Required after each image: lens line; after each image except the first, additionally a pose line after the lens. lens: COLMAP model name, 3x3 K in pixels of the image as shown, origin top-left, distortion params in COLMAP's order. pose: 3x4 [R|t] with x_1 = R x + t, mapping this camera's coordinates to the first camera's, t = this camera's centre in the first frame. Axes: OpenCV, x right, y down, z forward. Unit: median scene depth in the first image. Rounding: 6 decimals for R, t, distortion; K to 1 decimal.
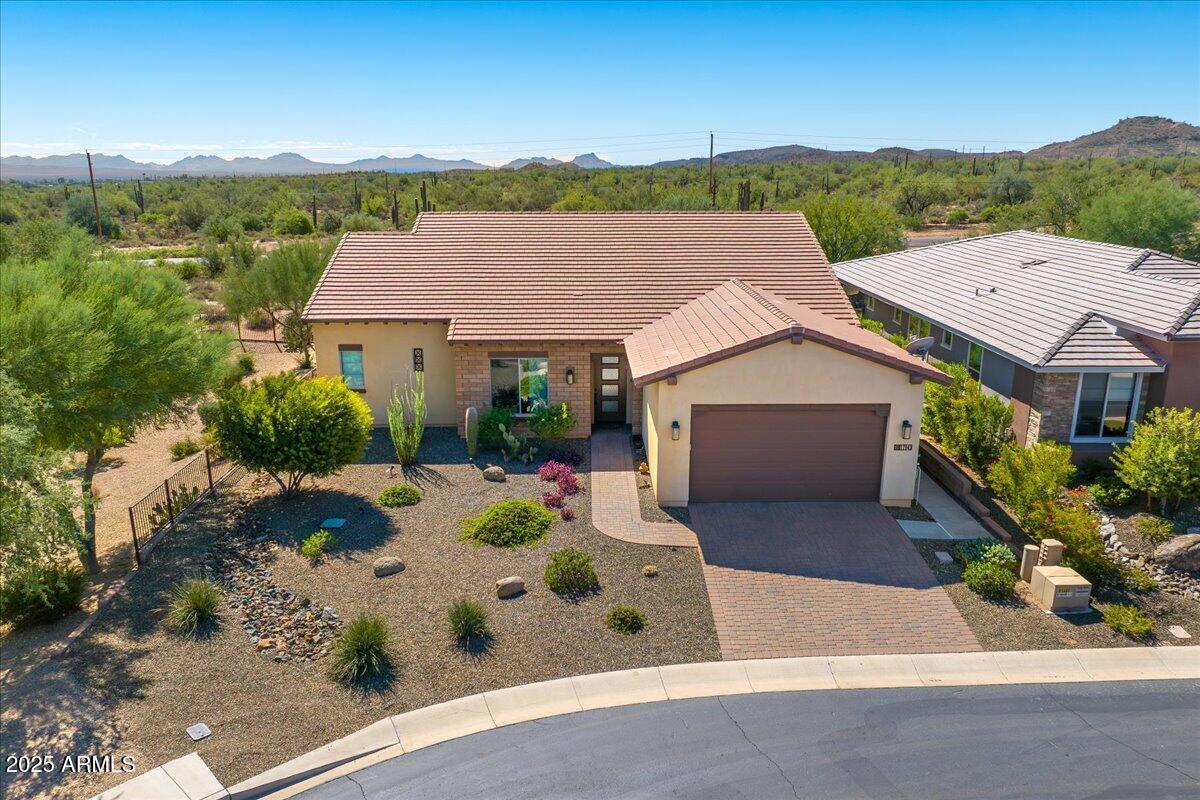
lens RADIAL K [[988.1, 0, 579.8], [0, 988.1, 398.4], [0, 0, 1]] dist [-0.037771, -0.001784]
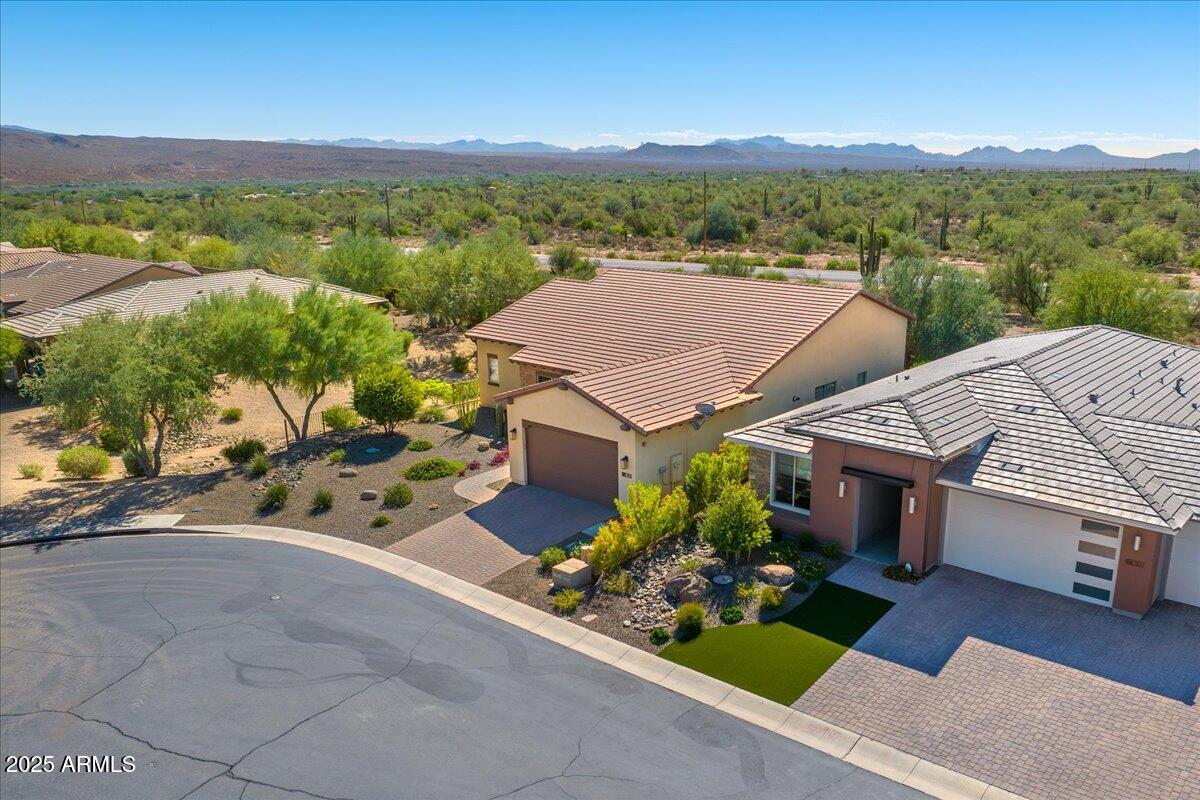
lens RADIAL K [[988.1, 0, 579.8], [0, 988.1, 398.4], [0, 0, 1]] dist [-0.037771, -0.001784]
pose [[0.738556, 0.156849, -0.655693, 1.234108], [-0.151843, 0.986272, 0.064895, -0.145644], [0.656870, 0.051634, 0.752234, -0.117968]]
